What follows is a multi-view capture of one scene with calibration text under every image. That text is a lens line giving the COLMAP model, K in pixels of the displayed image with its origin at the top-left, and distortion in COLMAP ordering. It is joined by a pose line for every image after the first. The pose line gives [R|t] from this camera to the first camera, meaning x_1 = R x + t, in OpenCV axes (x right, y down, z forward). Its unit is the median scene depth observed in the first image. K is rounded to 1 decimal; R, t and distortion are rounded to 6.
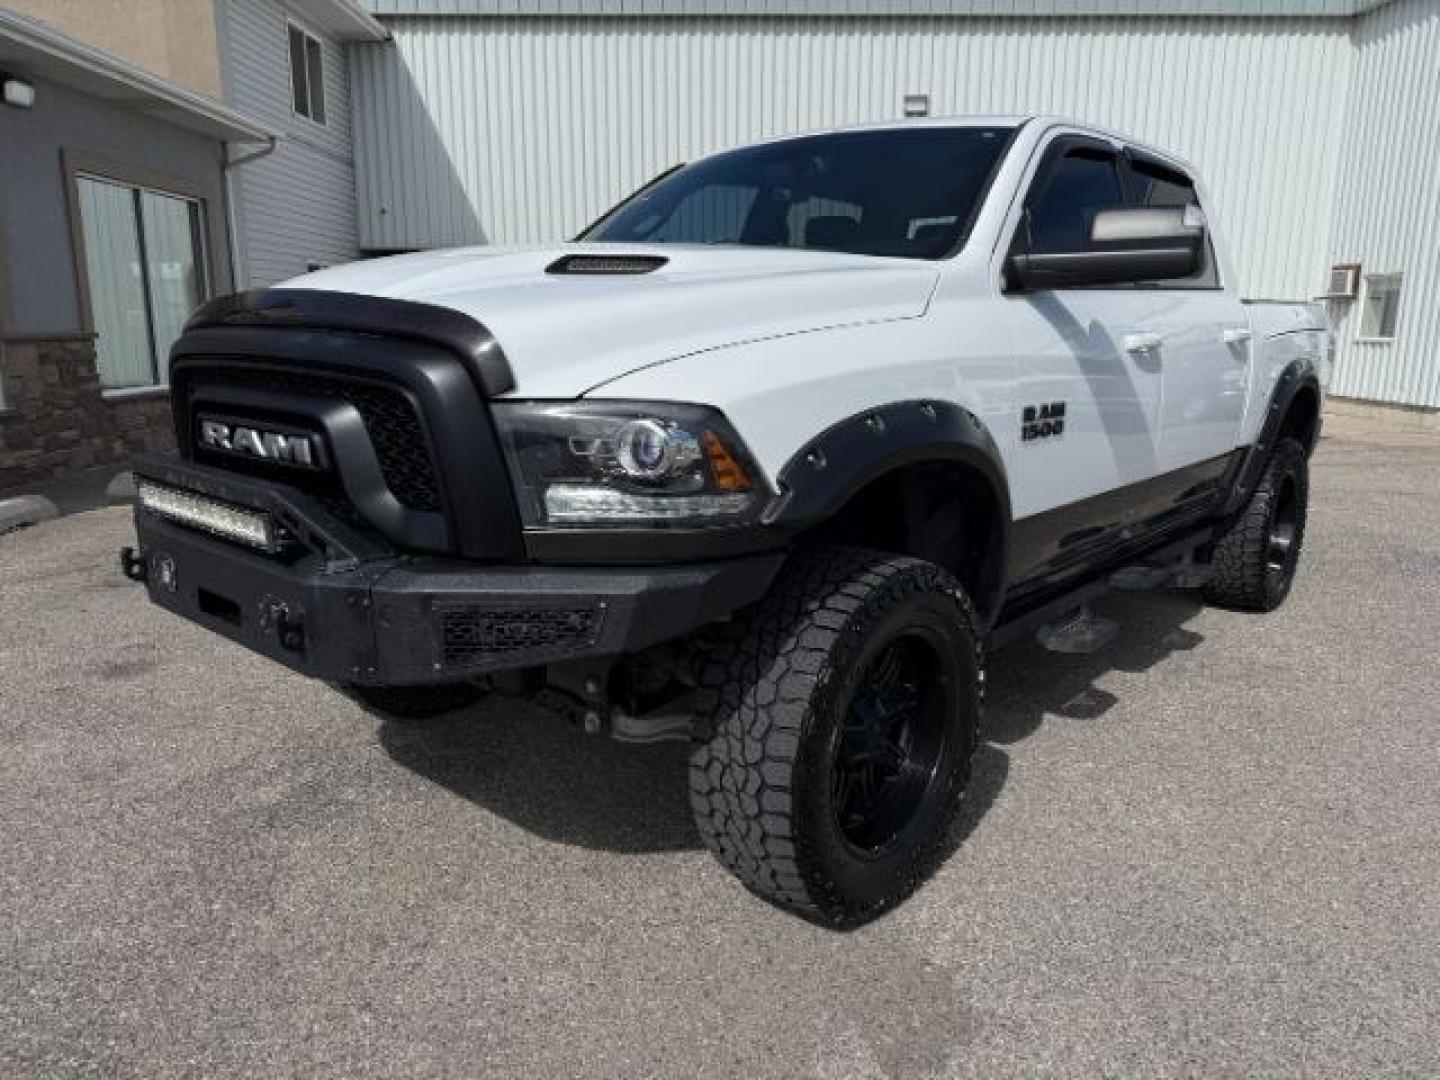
lens RADIAL K [[990.9, 0, 720.0], [0, 990.9, 540.0], [0, 0, 1]] dist [0.000736, -0.007273]
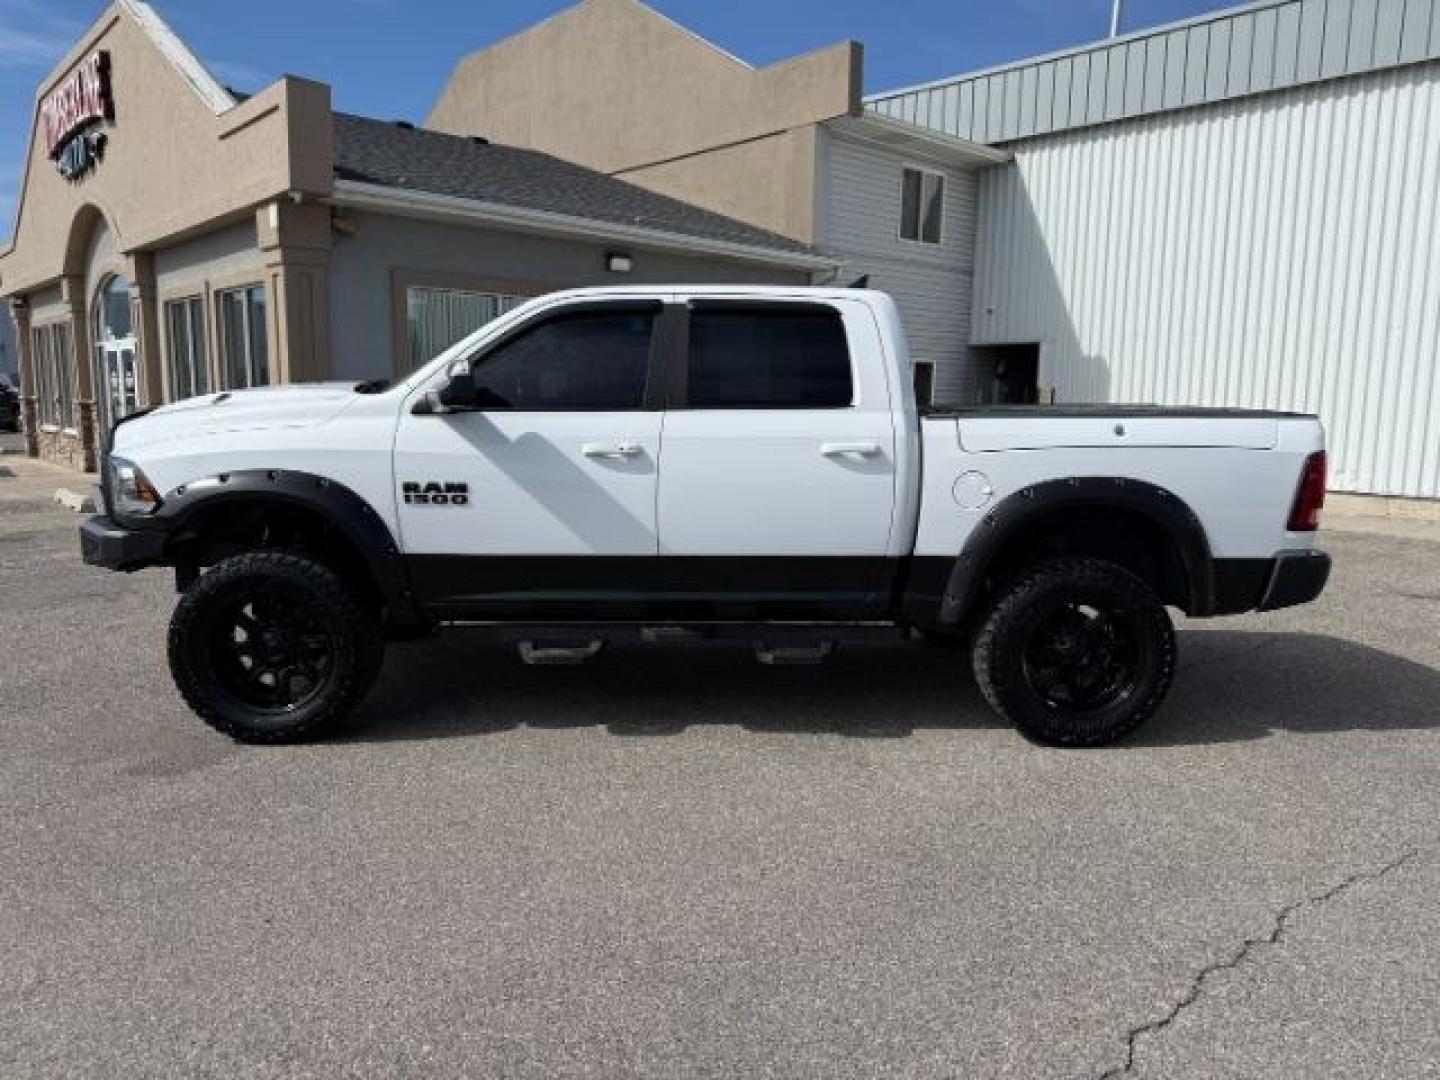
lens RADIAL K [[990.9, 0, 720.0], [0, 990.9, 540.0], [0, 0, 1]] dist [0.000736, -0.007273]
pose [[0.703125, 0.106062, -0.703112, 1.073502], [-0.161972, 0.986708, -0.013134, -0.059735], [0.692373, 0.123119, 0.710958, 0.114915]]
